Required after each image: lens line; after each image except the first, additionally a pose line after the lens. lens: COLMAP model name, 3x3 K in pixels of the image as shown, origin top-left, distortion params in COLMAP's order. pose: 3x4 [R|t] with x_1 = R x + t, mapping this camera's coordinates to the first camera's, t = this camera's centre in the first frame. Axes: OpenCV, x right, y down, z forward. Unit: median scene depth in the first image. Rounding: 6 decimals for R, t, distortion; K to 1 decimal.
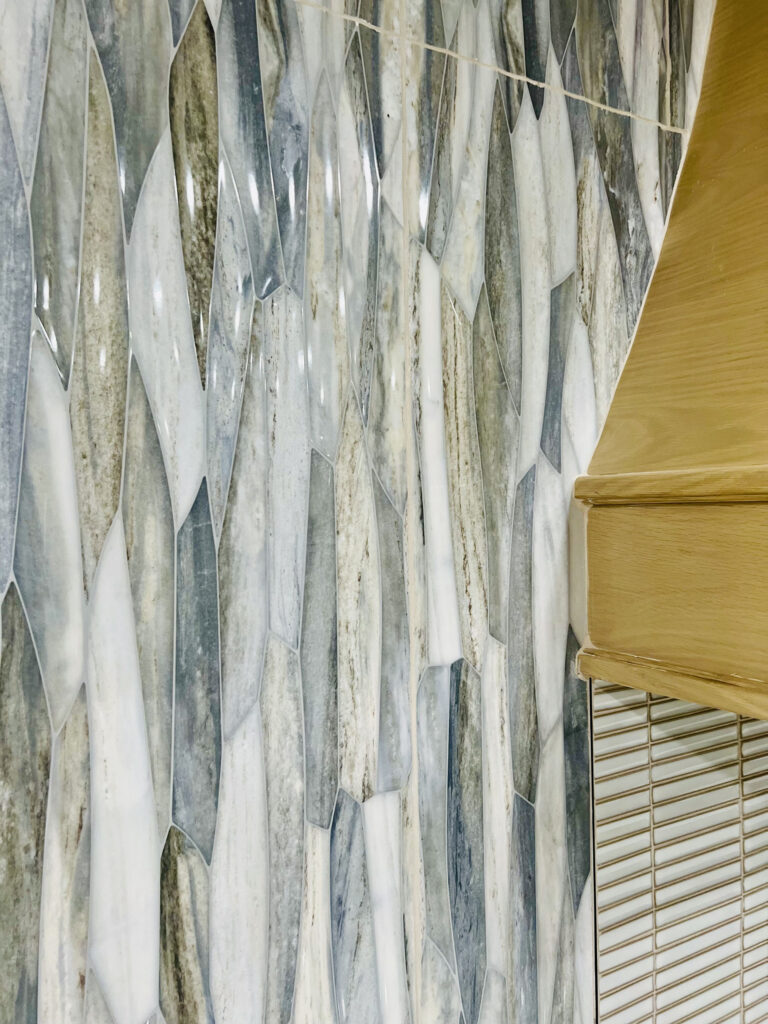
lens RADIAL K [[768.5, 0, 386.9], [0, 768.5, 519.5], [0, 0, 1]] dist [0.058389, -0.067015]
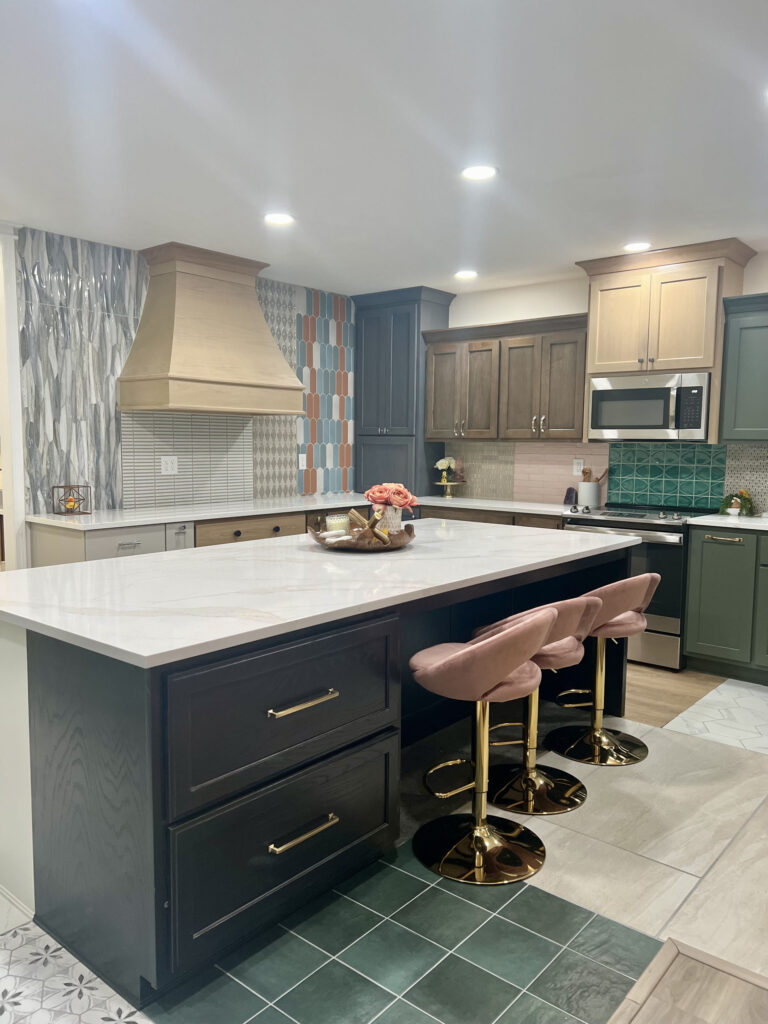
lens RADIAL K [[768.5, 0, 379.7], [0, 768.5, 519.6], [0, 0, 1]] dist [0.058389, -0.067015]
pose [[0.944584, -0.005988, 0.328216, 0.203665], [-0.025956, 0.995341, 0.092858, 0.485067], [-0.327243, -0.096231, 0.940027, -6.075253]]
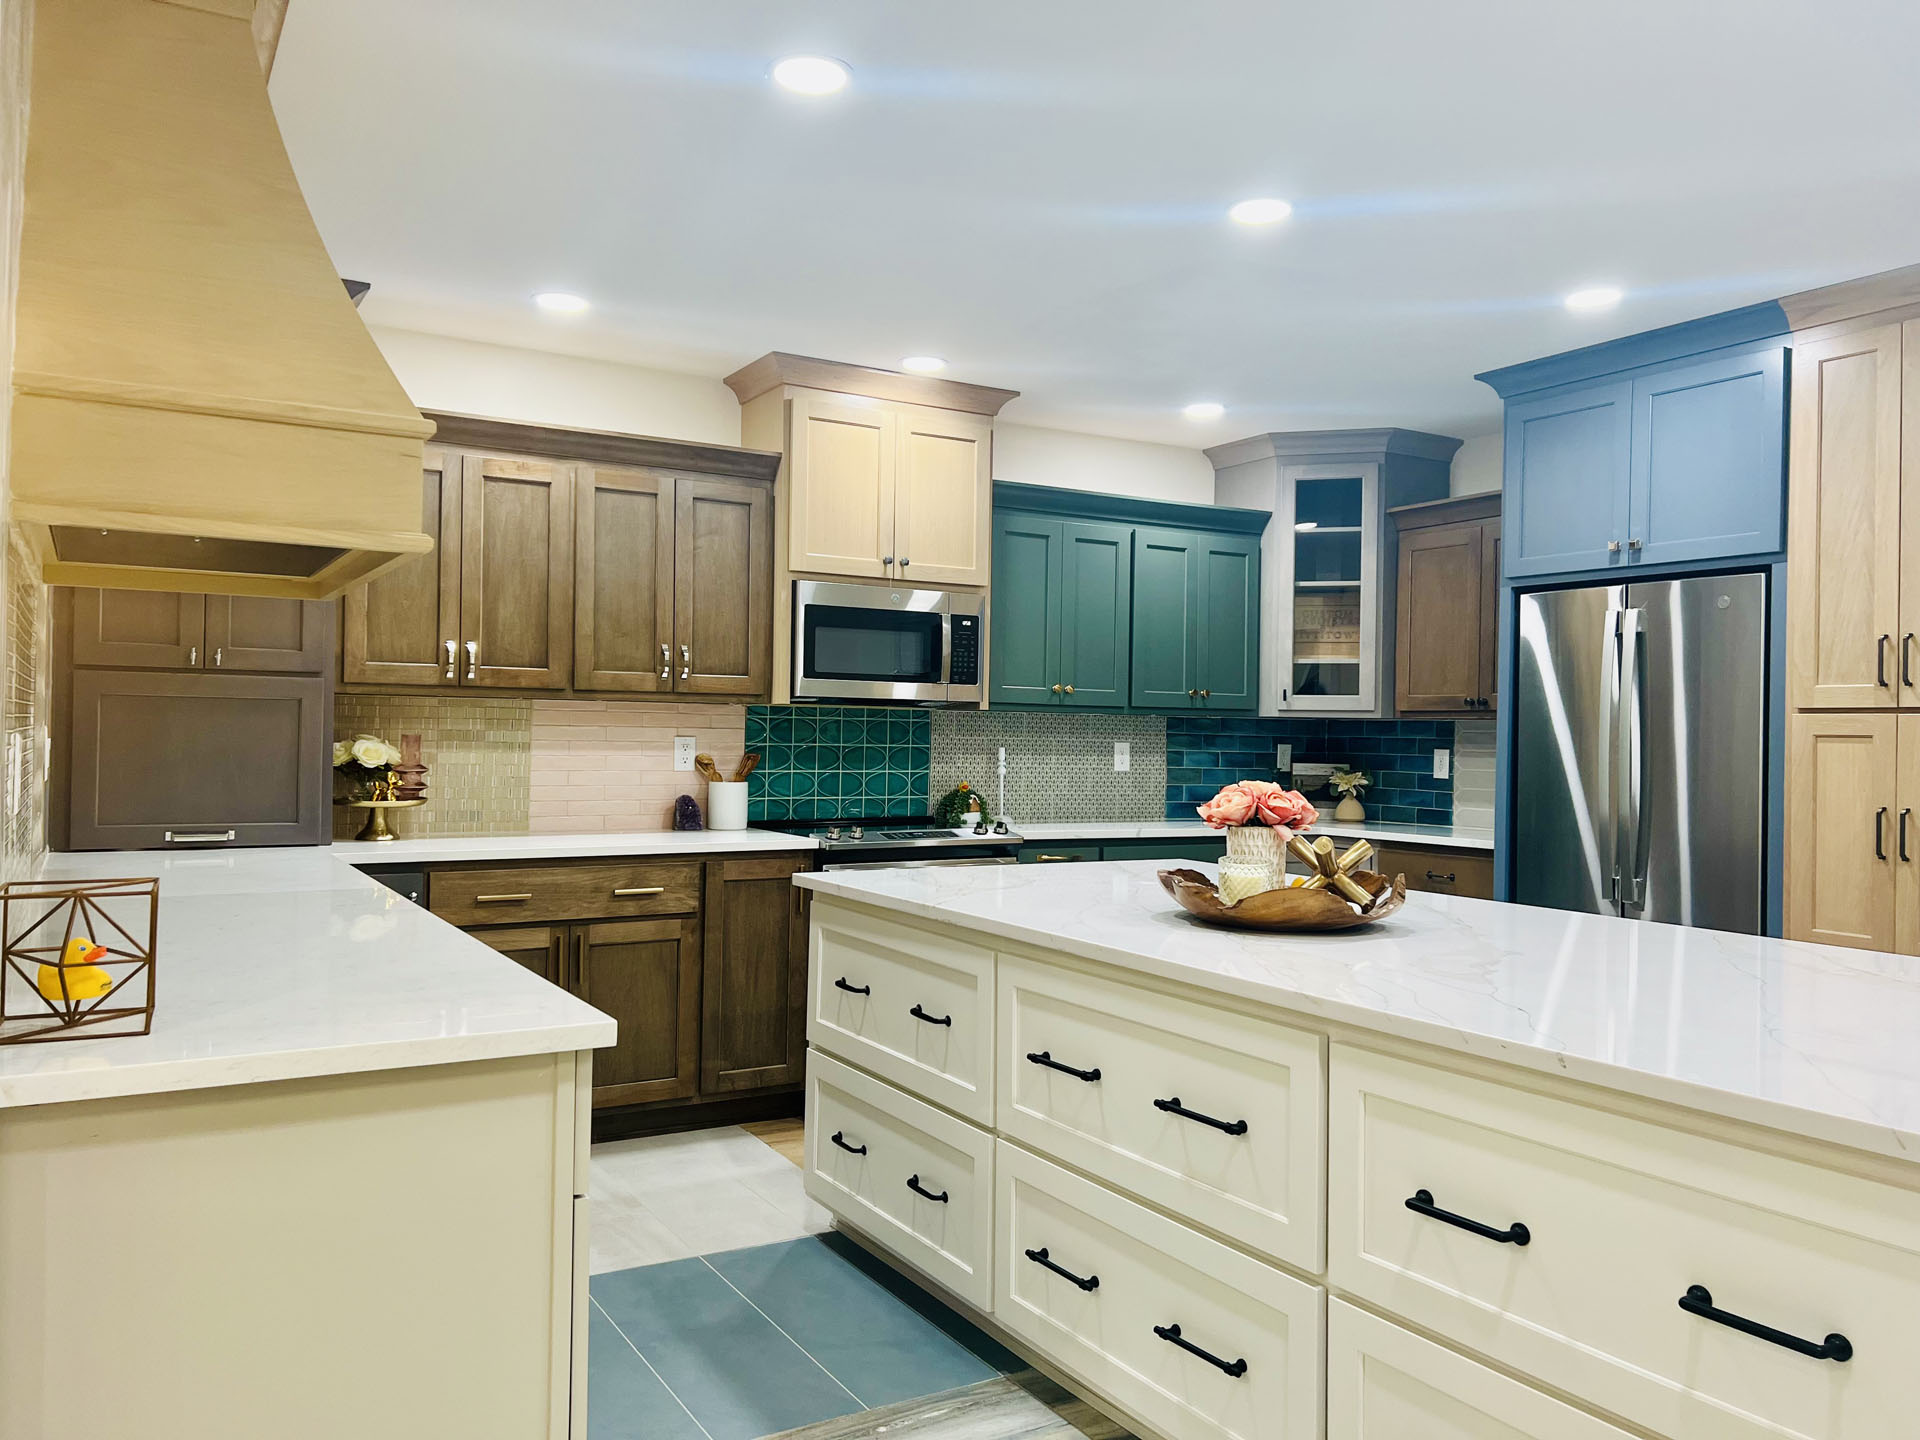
lens RADIAL K [[1441.0, 0, 952.3], [0, 1441.0, 718.1], [0, 0, 1]] dist [0.058389, -0.067015]
pose [[-0.009895, 0.028828, 0.999535, -2.465631], [-0.012958, 0.999497, -0.028955, 0.647116], [-0.999867, -0.013238, -0.009517, -0.566220]]
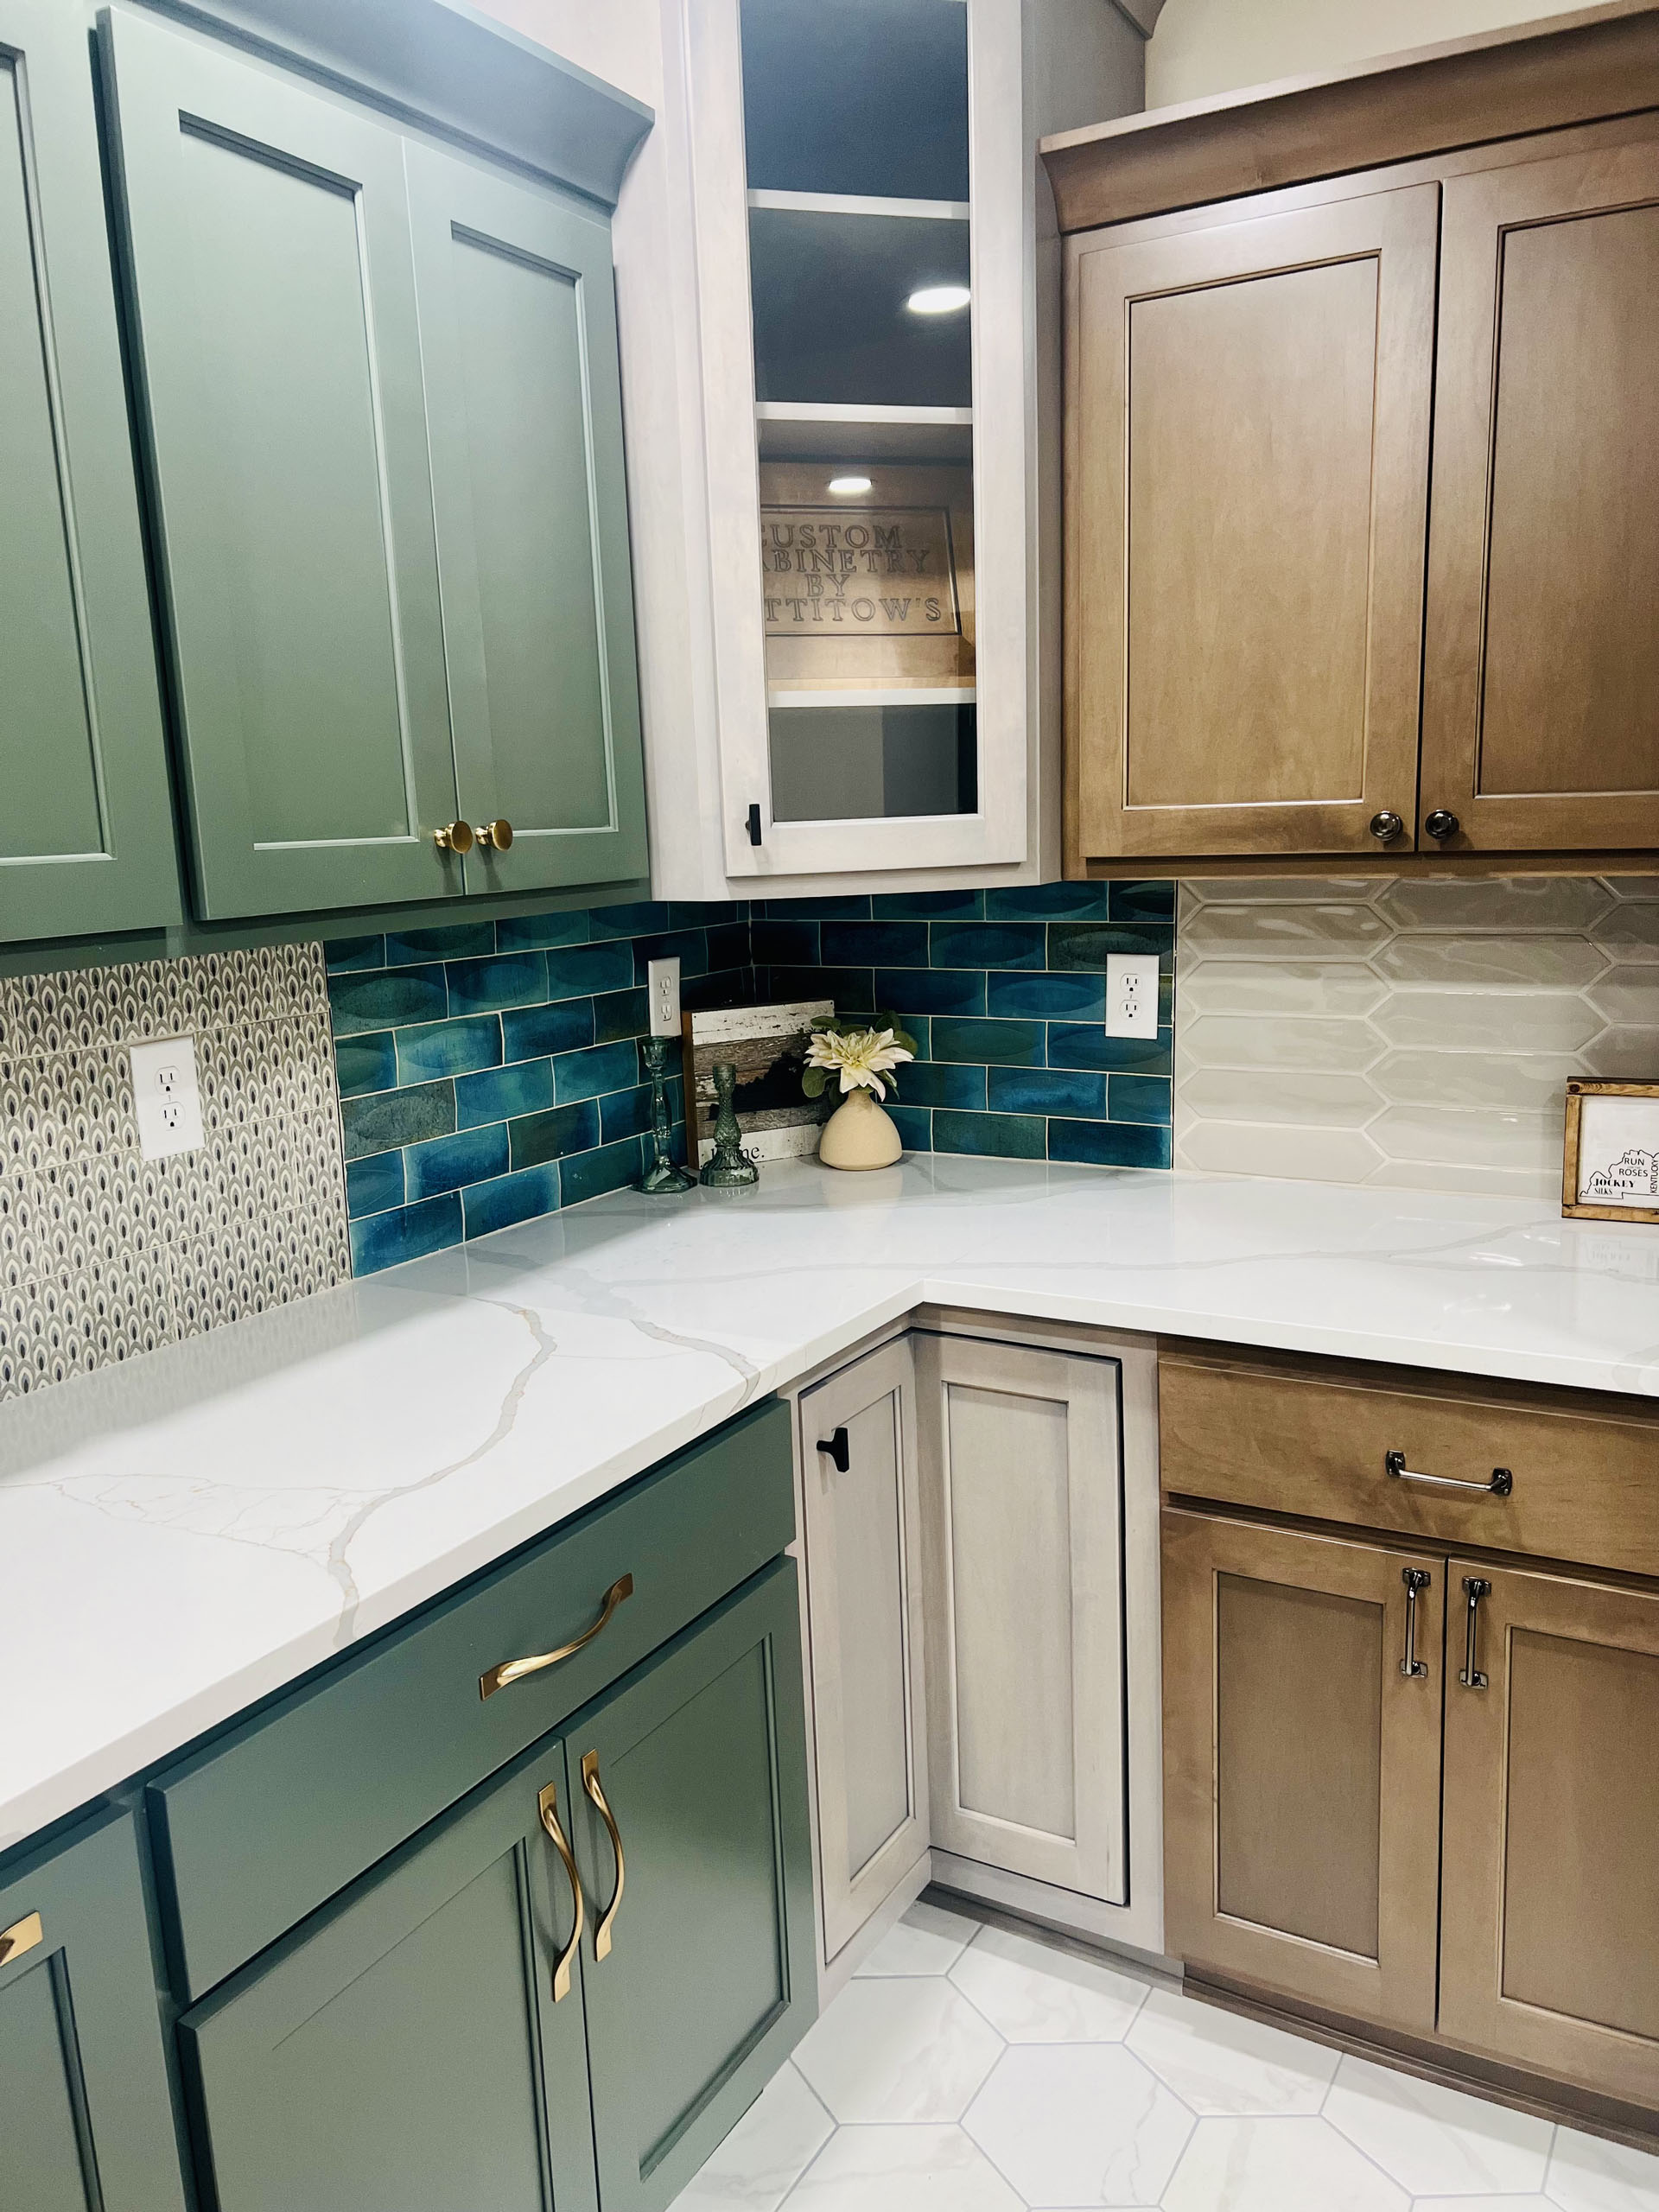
lens RADIAL K [[1660.1, 0, 837.2], [0, 1660.1, 1115.5], [0, 0, 1]] dist [0.058389, -0.067015]
pose [[-0.511745, -0.124486, 0.850071, 3.424035], [0.044625, 0.984260, 0.171001, 0.258272], [-0.857978, 0.125443, -0.498135, -1.266127]]
